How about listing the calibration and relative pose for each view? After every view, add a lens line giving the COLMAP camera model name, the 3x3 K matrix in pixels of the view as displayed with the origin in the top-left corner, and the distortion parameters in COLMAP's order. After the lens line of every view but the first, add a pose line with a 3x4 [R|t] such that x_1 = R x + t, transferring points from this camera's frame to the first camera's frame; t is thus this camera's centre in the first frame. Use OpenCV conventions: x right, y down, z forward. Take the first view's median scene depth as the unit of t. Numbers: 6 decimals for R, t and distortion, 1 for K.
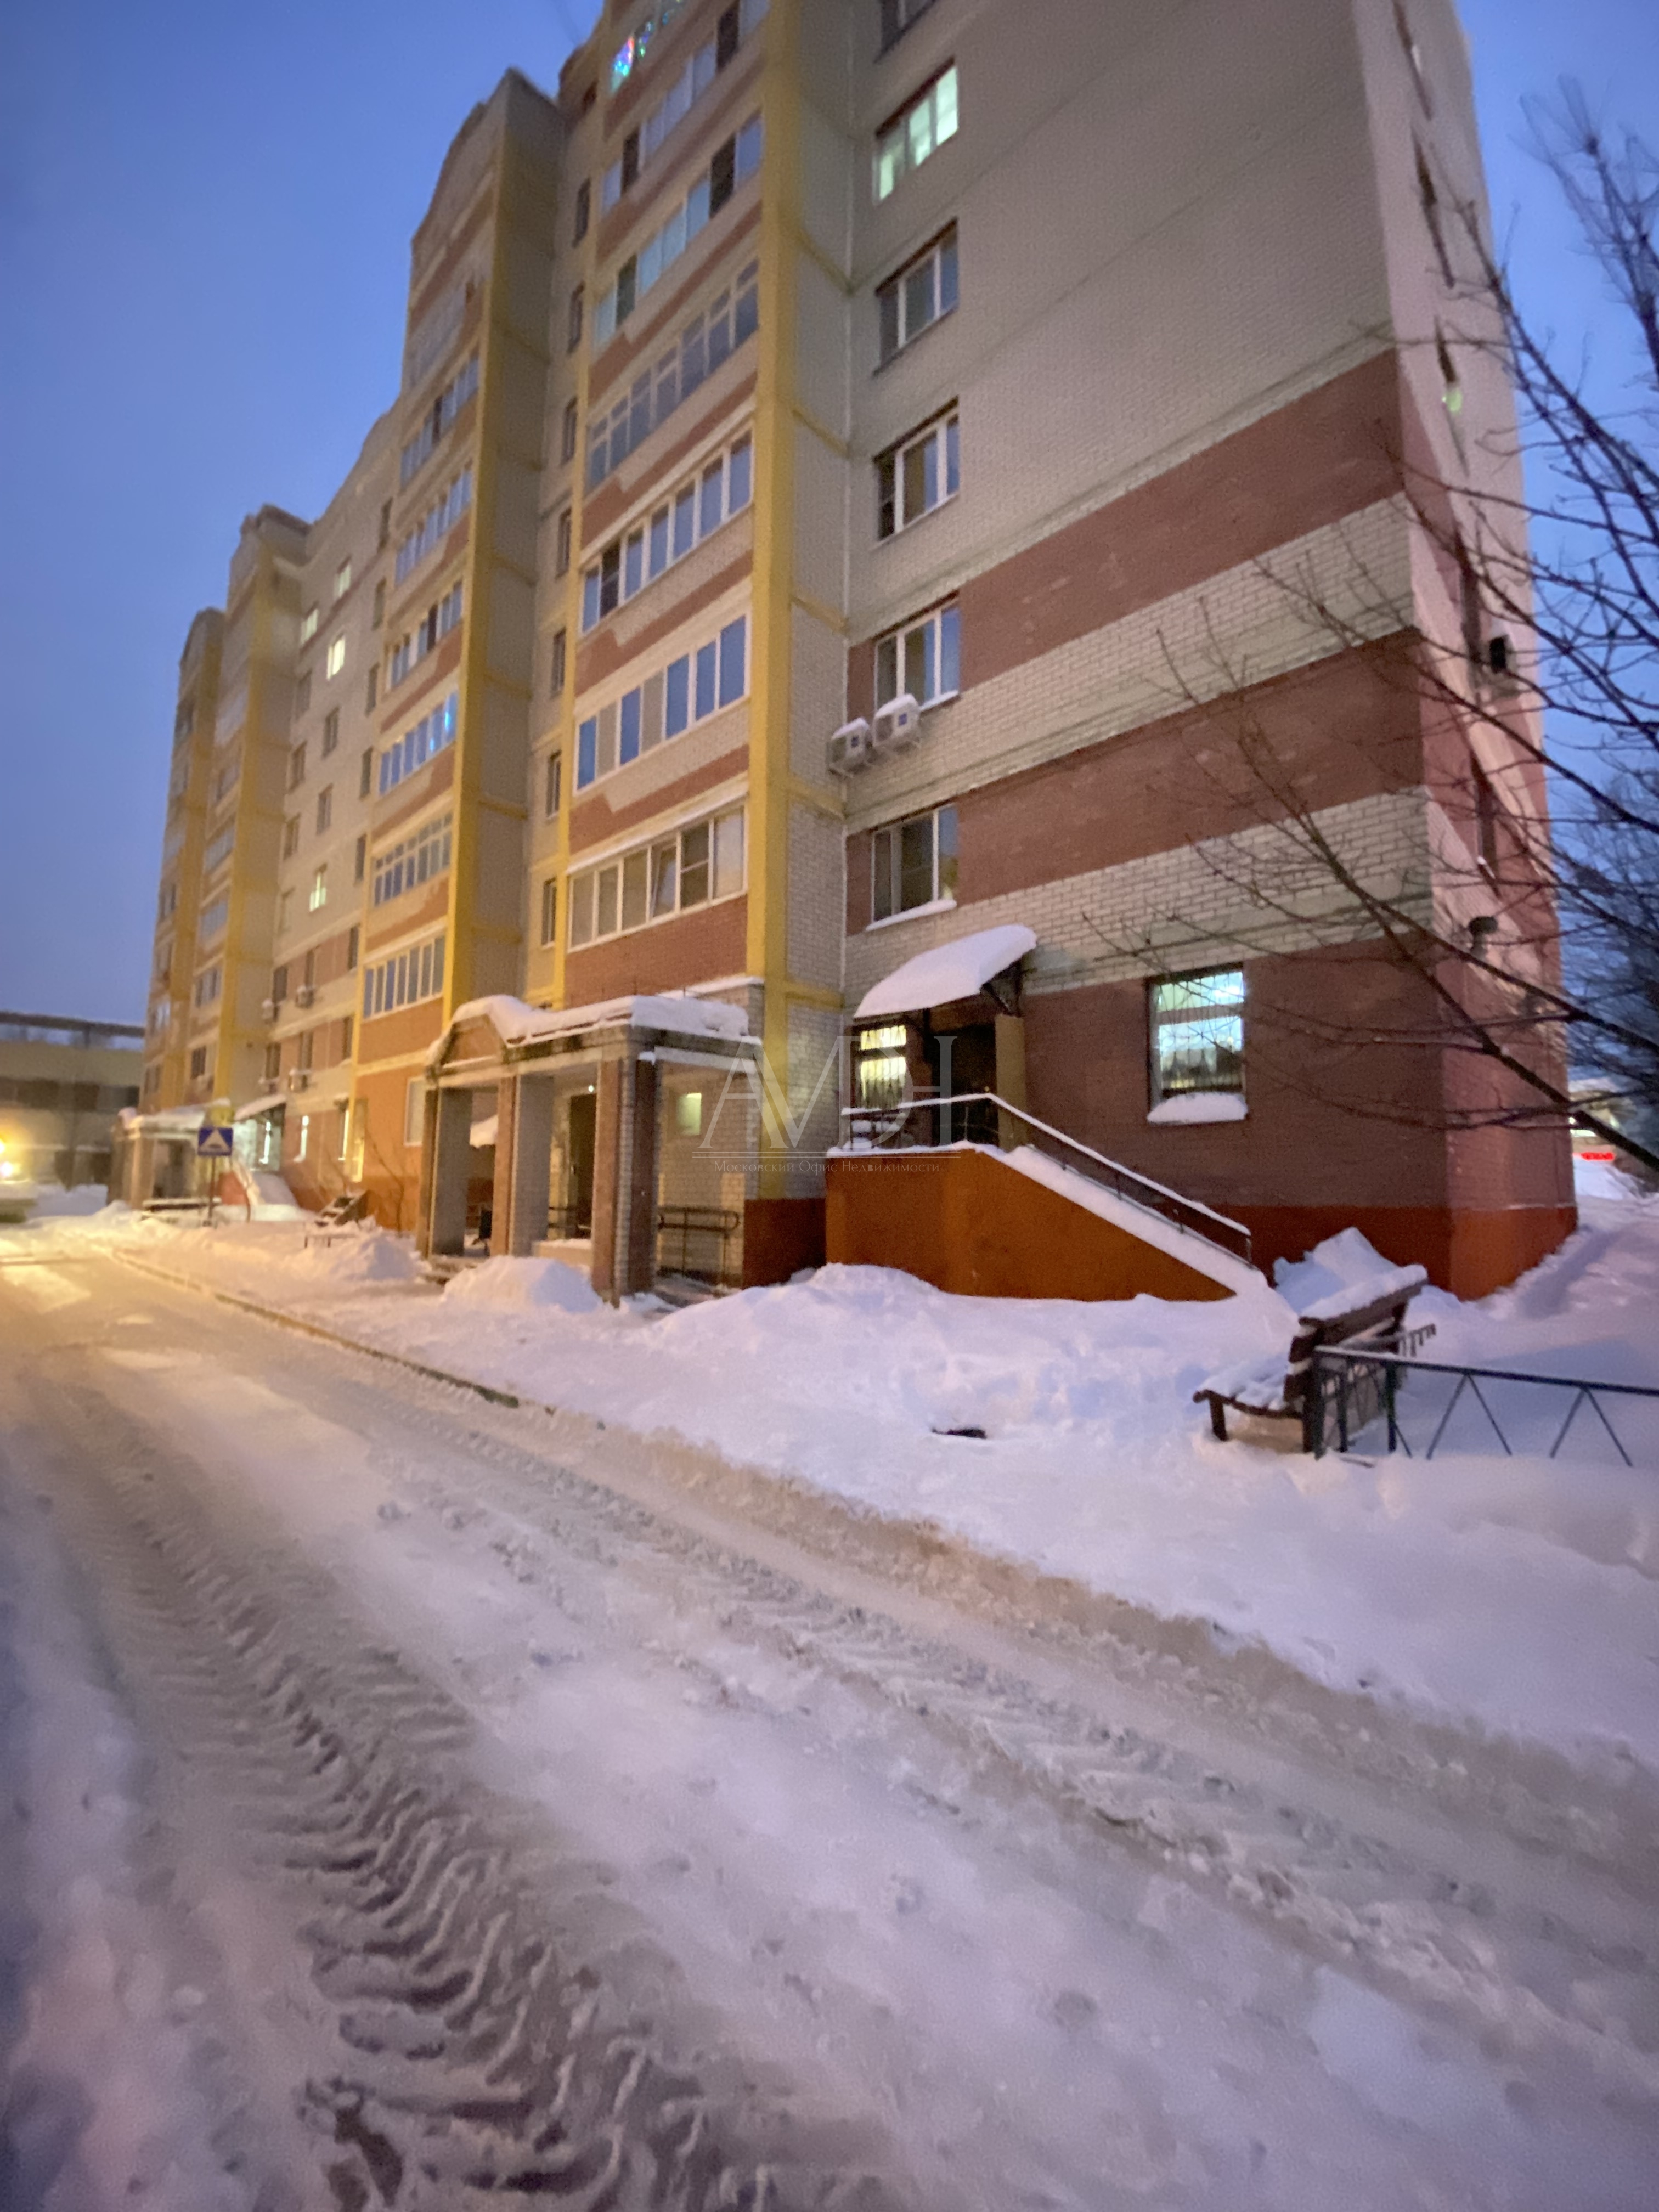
lens RADIAL K [[897.0, 0, 829.5], [0, 897.0, 1106.0], [0, 0, 1]] dist [0.000454, -0.013126]
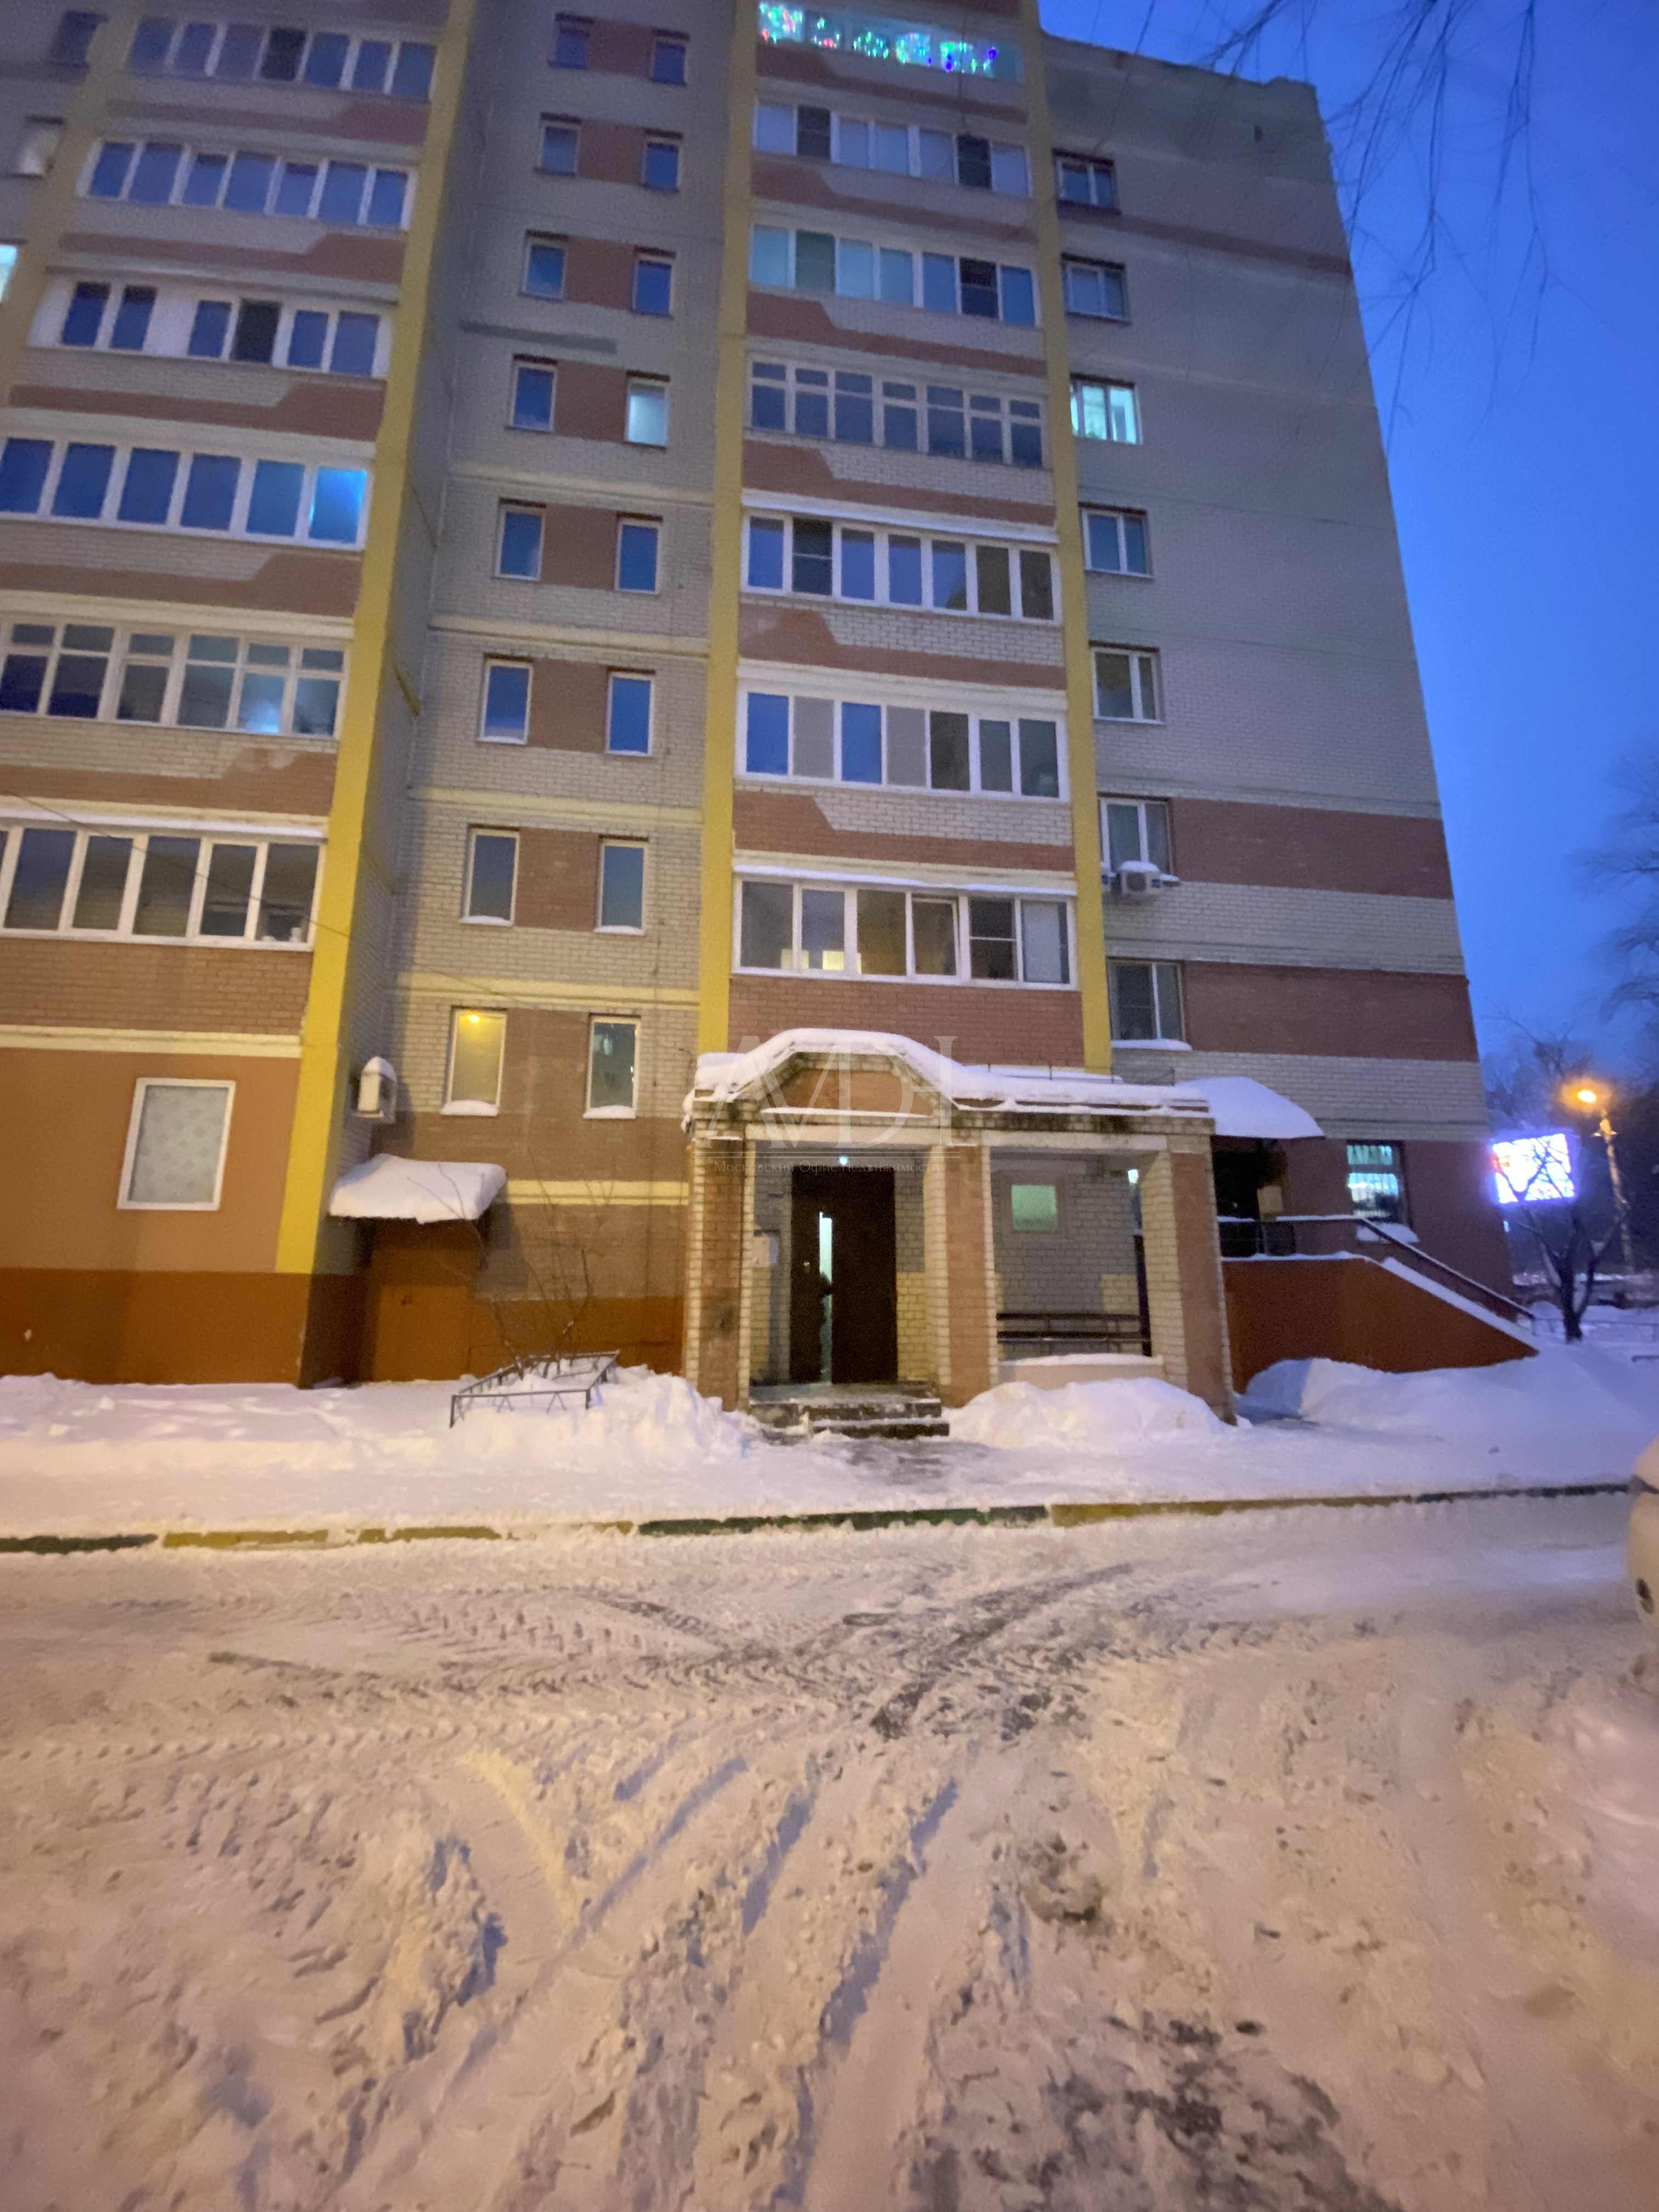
lens RADIAL K [[897.0, 0, 829.5], [0, 897.0, 1106.0], [0, 0, 1]] dist [0.000454, -0.013126]
pose [[0.607599, 0.149793, 0.779991, -0.997107], [-0.068223, 0.988268, -0.136647, 0.044326], [-0.791309, 0.029813, 0.610690, 0.598512]]
